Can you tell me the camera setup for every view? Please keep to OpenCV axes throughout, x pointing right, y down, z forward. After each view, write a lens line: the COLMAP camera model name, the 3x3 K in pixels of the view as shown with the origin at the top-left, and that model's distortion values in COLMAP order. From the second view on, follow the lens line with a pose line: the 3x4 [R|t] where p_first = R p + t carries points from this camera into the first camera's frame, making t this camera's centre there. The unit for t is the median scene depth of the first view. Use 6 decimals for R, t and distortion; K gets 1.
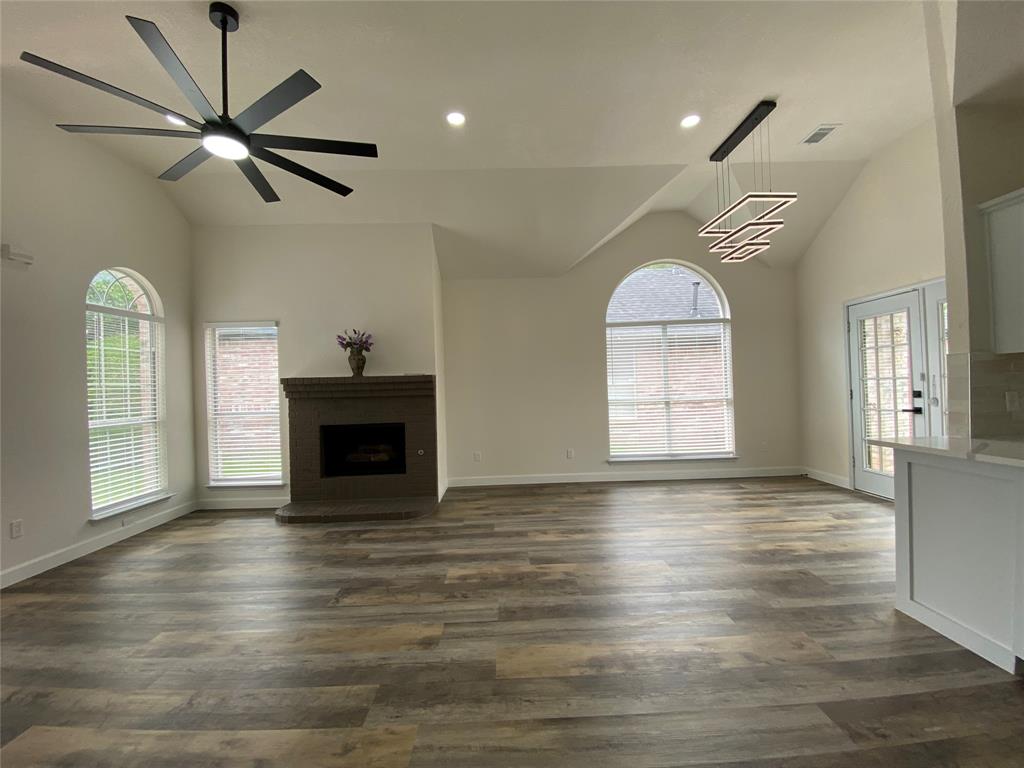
lens RADIAL K [[413.7, 0, 512.0], [0, 413.7, 384.0], [0, 0, 1]] dist [0.044501, -0.035561]
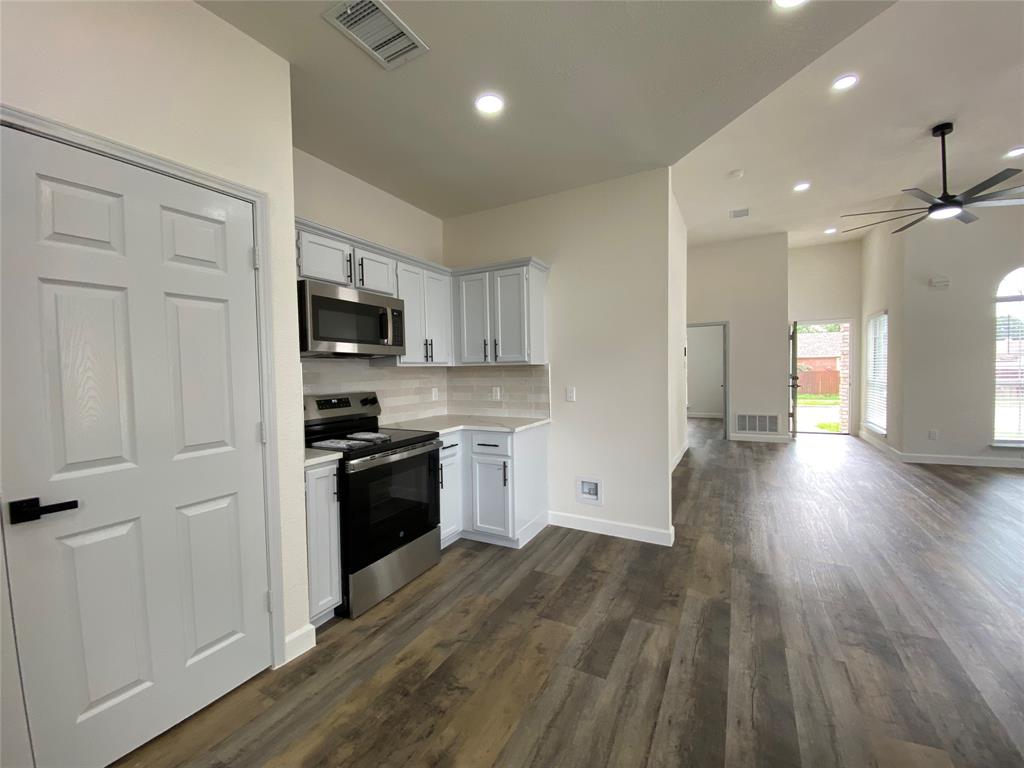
lens RADIAL K [[417.1, 0, 512.0], [0, 417.1, 384.0], [0, 0, 1]] dist [0.032387, -0.027233]
pose [[-0.490918, 0.071380, -0.868276, 0.947612], [0.040892, 0.997427, 0.058877, -0.042196], [0.870245, -0.006602, -0.492574, 0.203063]]
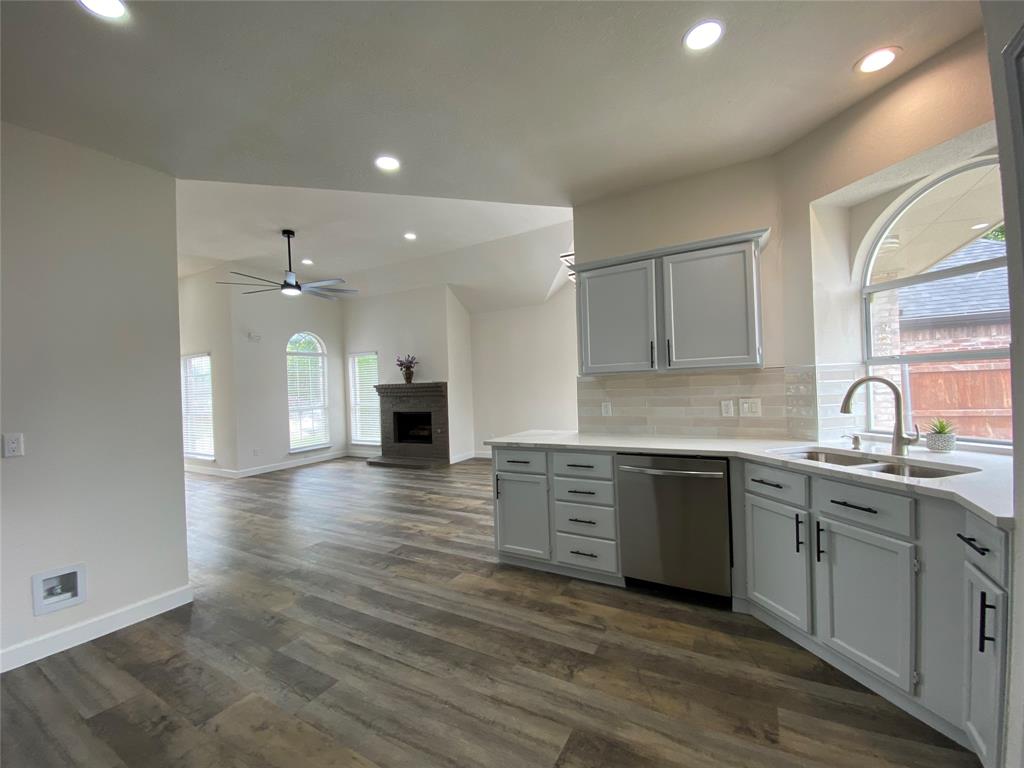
lens RADIAL K [[417.1, 0, 512.0], [0, 417.1, 384.0], [0, 0, 1]] dist [0.032387, -0.027233]
pose [[0.857218, -0.004191, -0.514937, 0.949565], [0.015104, 0.999741, 0.017007, -0.042049], [0.514732, -0.022356, 0.857060, -0.236249]]
